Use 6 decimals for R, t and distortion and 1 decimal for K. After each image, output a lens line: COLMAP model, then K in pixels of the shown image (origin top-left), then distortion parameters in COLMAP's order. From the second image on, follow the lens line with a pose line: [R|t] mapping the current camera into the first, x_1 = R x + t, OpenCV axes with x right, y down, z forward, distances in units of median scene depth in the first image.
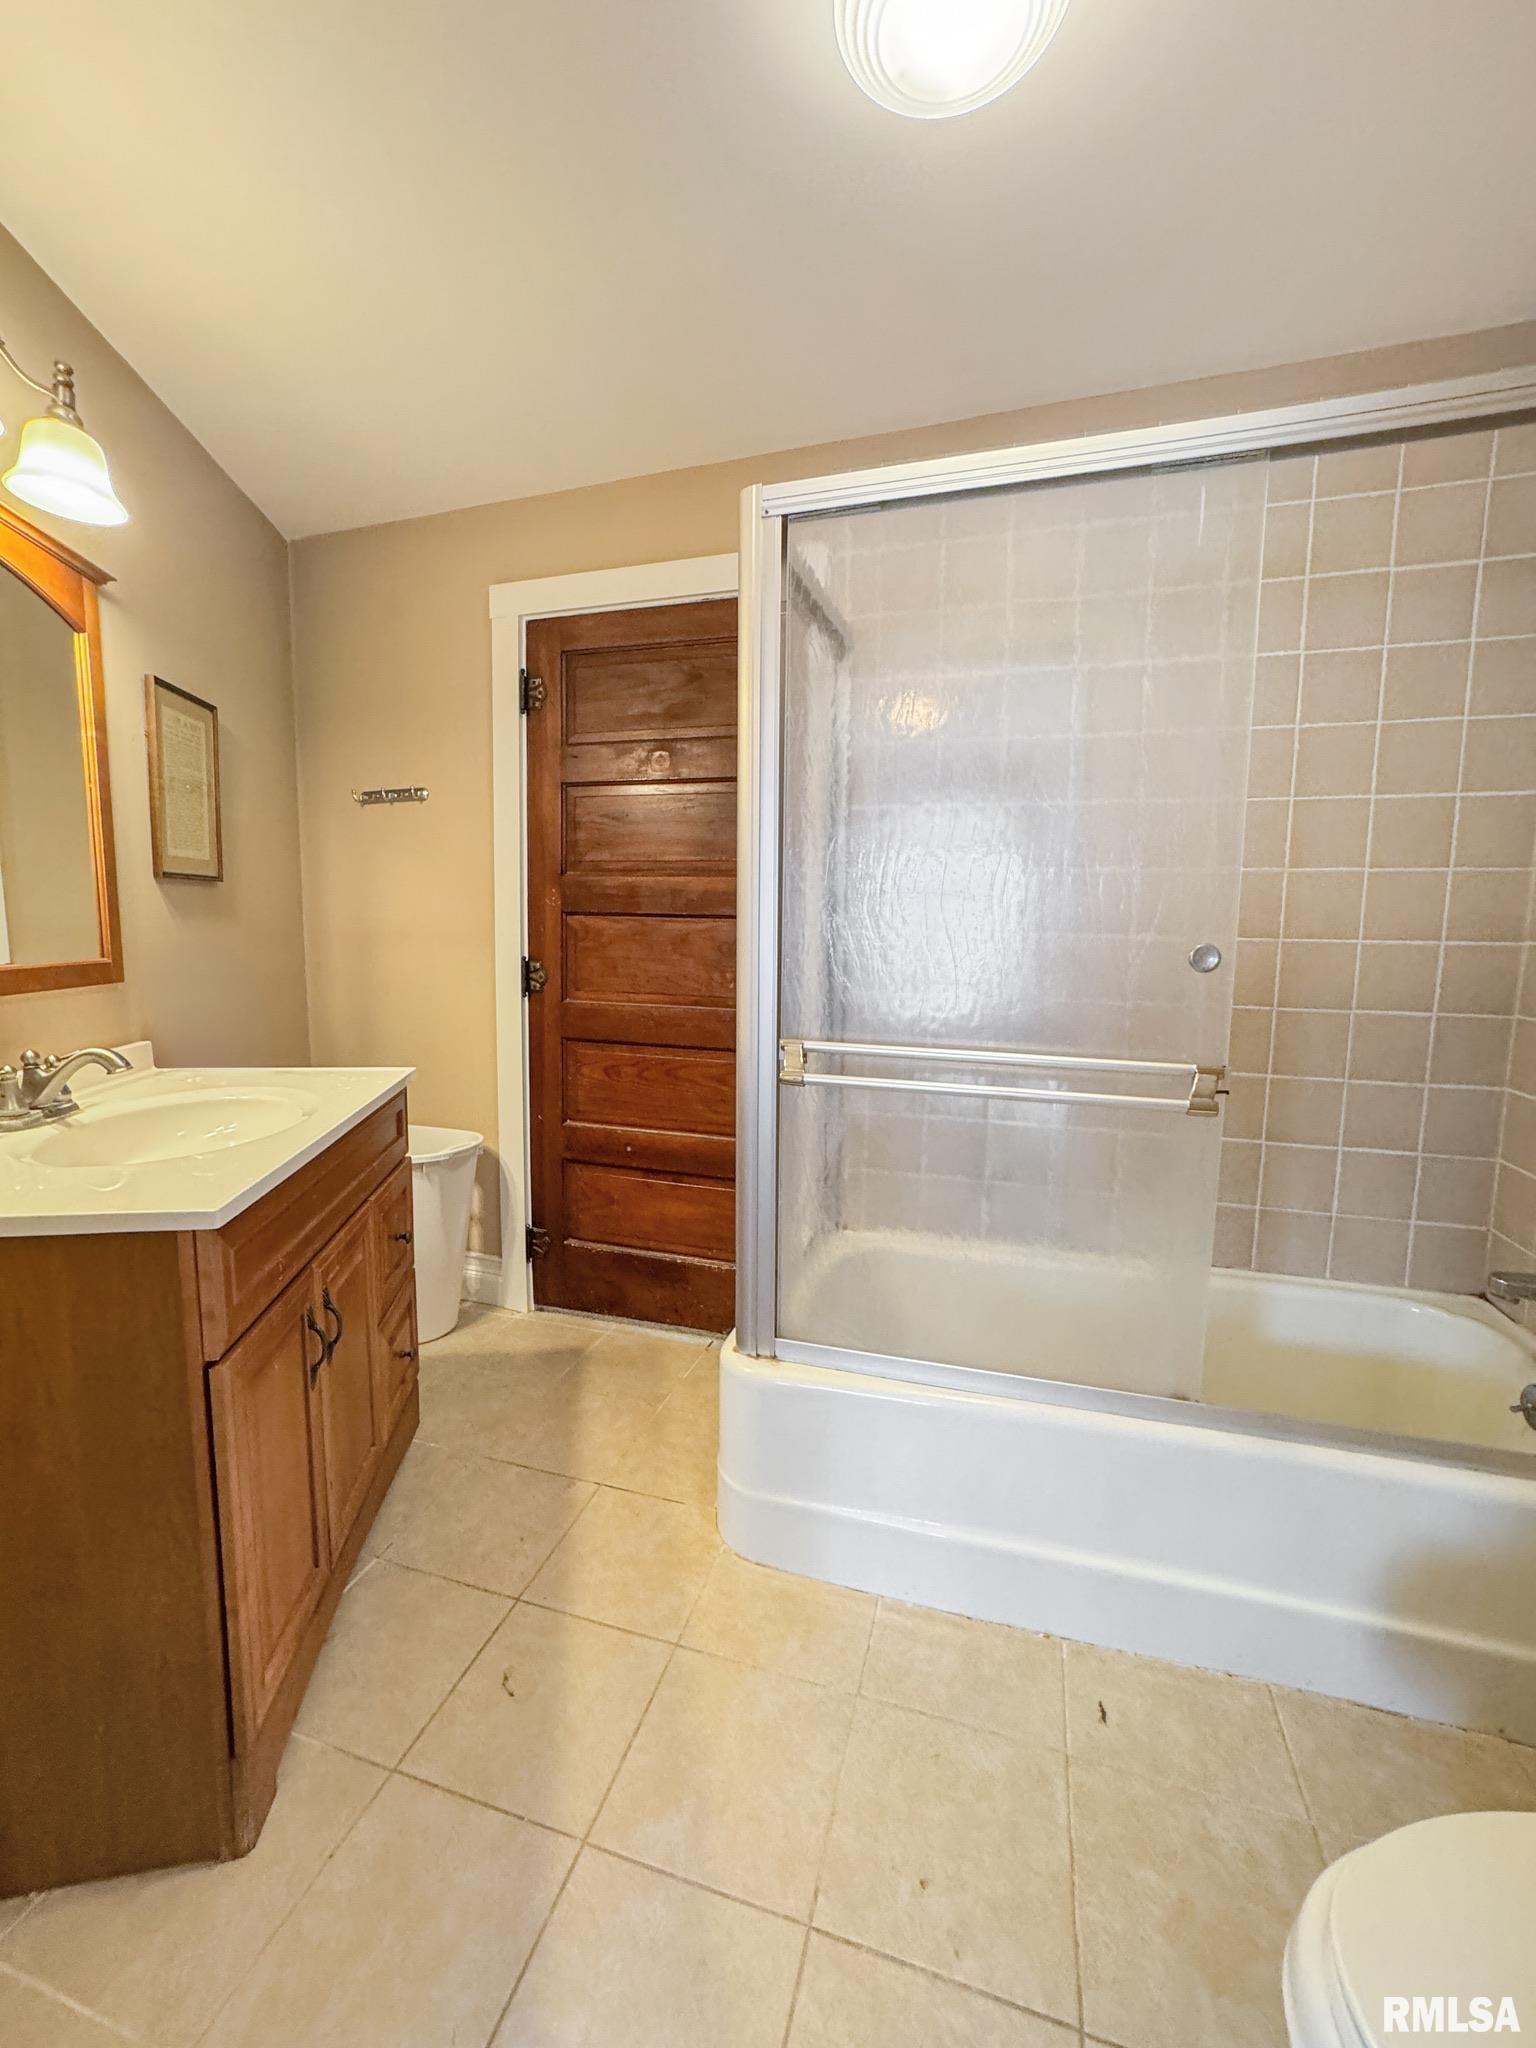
lens RADIAL K [[851.6, 0, 750.9], [0, 851.6, 1003.0], [0, 0, 1]] dist [-0.031553, 0.011030]
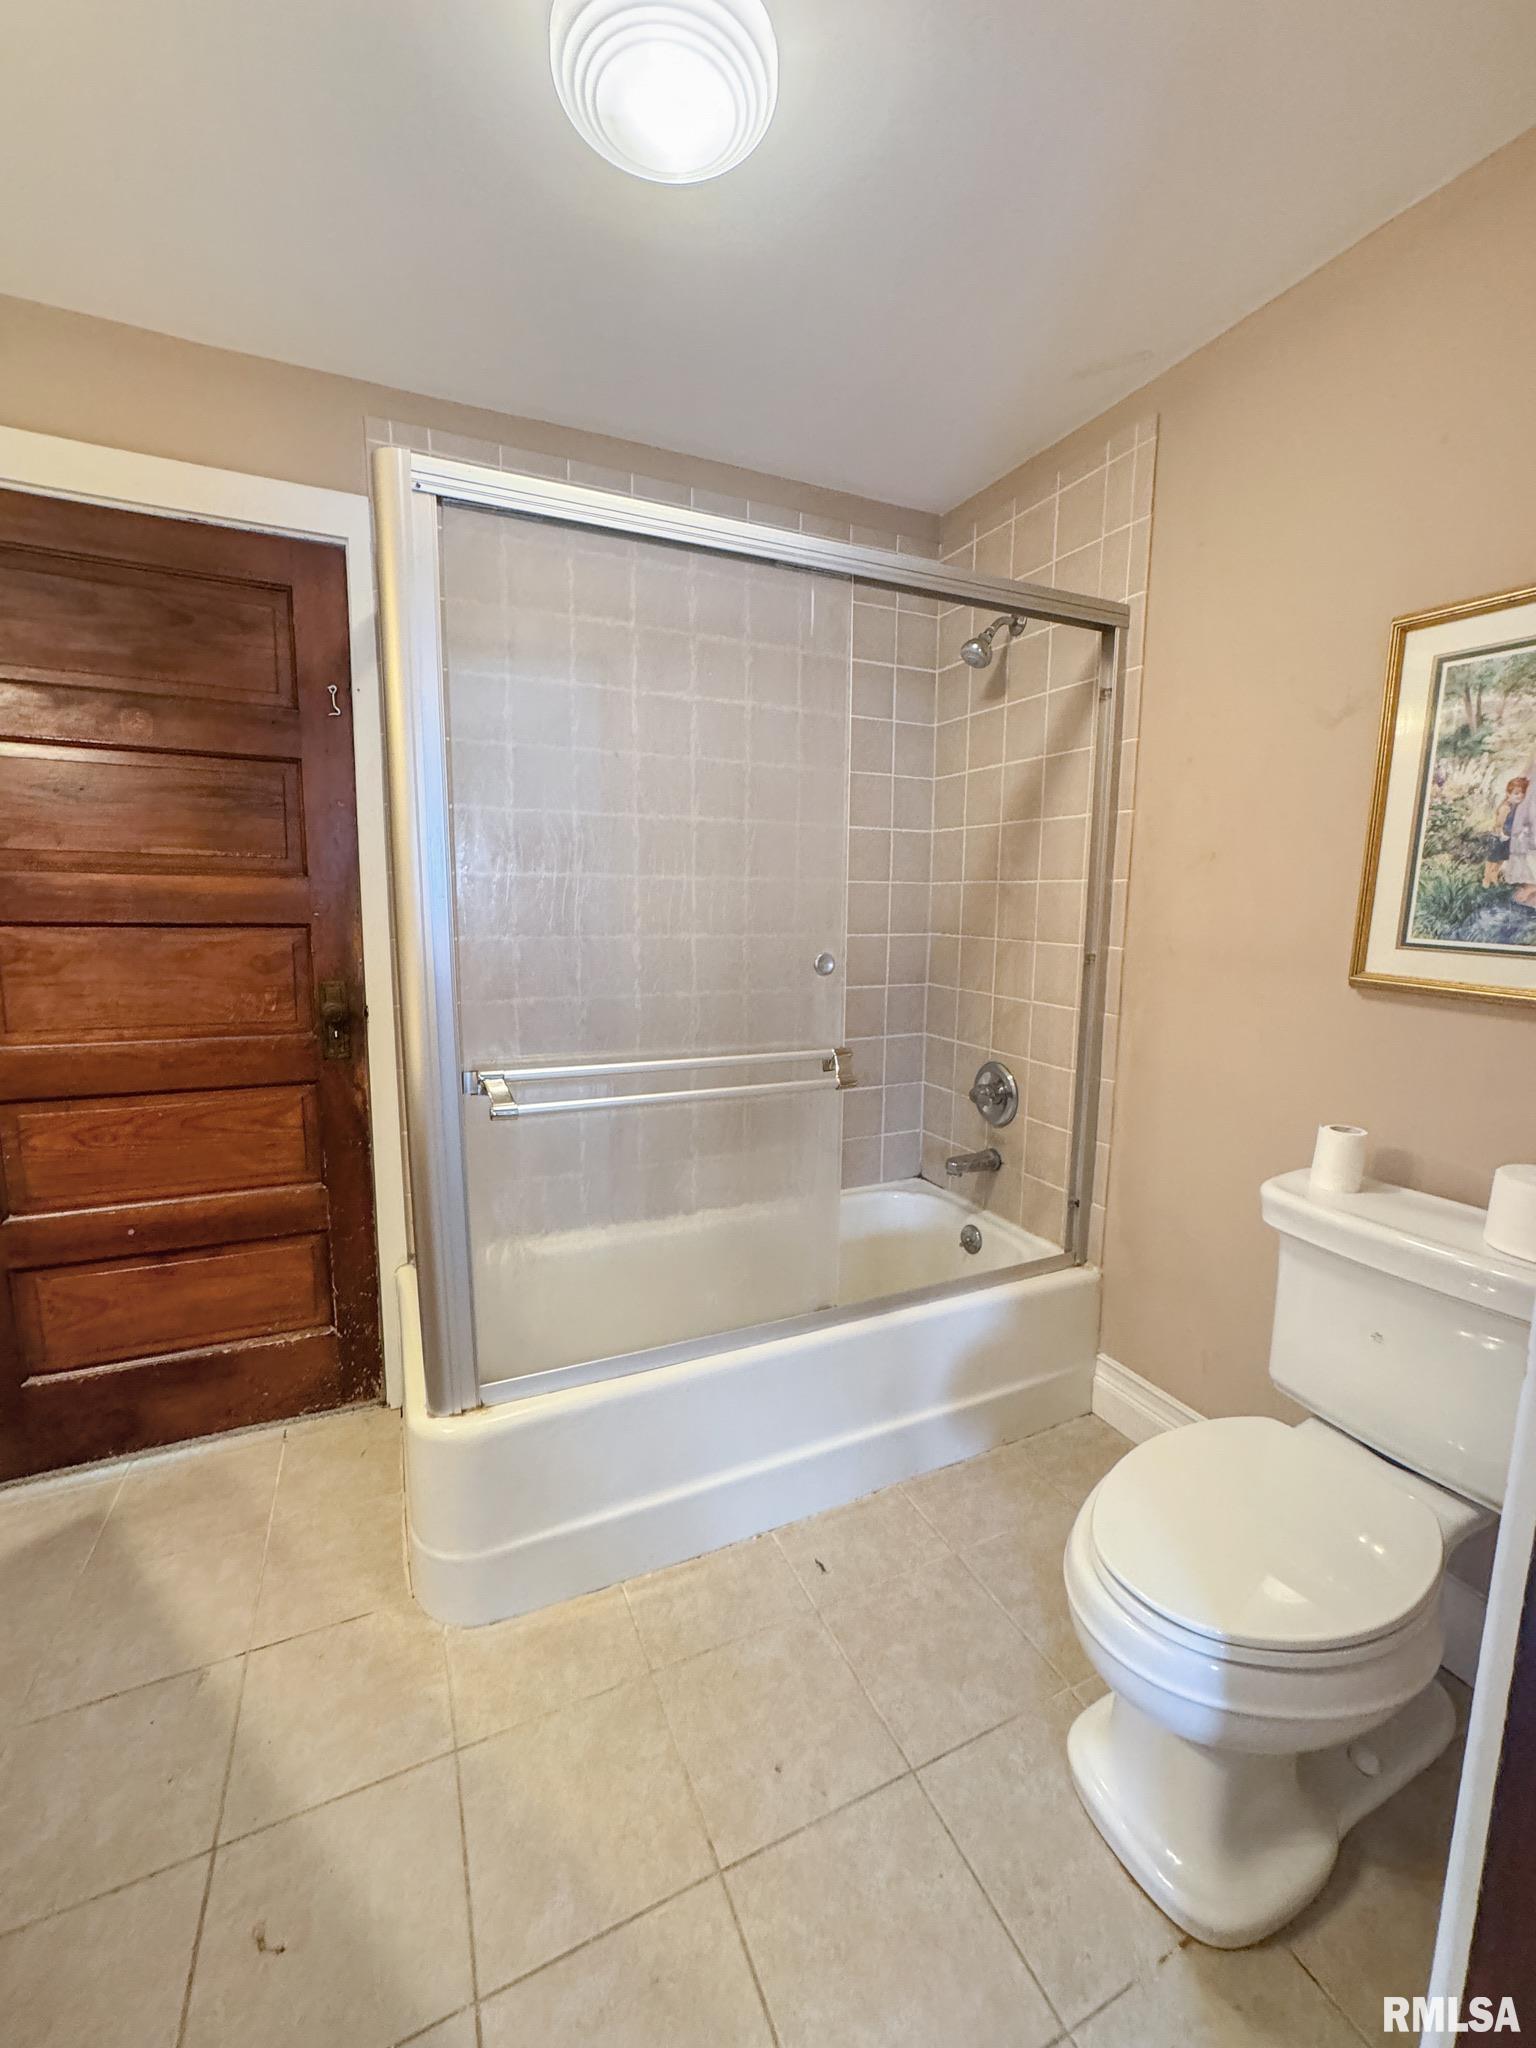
lens RADIAL K [[851.6, 0, 781.8], [0, 851.6, 1003.6], [0, 0, 1]] dist [-0.031553, 0.011030]
pose [[0.727556, -0.088385, 0.680331, -0.231357], [0.062844, 0.996083, 0.062199, -0.046288], [-0.683164, -0.002498, 0.730261, 0.061599]]
